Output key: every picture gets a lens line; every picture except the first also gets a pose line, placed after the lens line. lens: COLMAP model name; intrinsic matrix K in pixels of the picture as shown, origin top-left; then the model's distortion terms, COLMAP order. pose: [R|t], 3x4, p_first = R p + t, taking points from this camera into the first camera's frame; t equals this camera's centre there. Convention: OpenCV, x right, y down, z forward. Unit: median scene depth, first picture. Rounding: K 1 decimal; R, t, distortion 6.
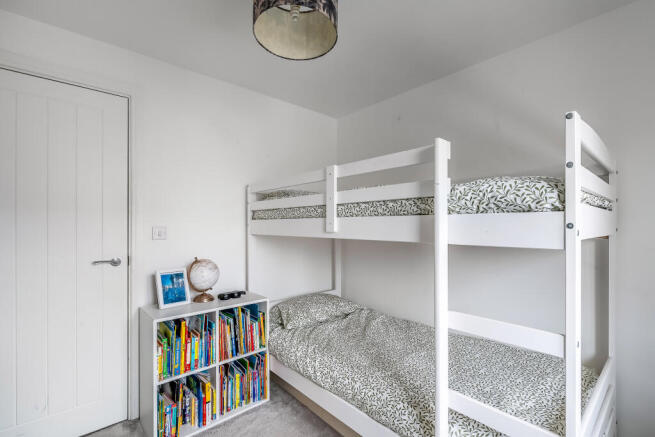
lens RADIAL K [[302.3, 0, 327.5], [0, 302.3, 218.5], [0, 0, 1]] dist [0.032748, -0.000112]
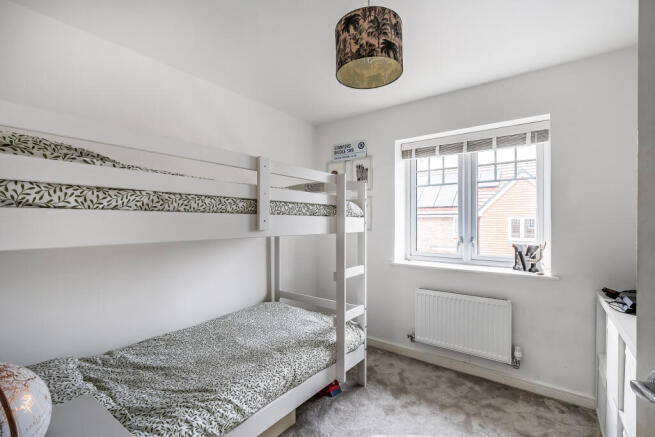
lens RADIAL K [[302.3, 0, 327.5], [0, 302.3, 218.5], [0, 0, 1]] dist [0.032748, -0.000112]
pose [[-0.209454, 0.013510, 0.977725, -0.874064], [-0.021497, 0.999599, -0.018417, 0.020778], [-0.977582, -0.024876, -0.209080, 0.964185]]
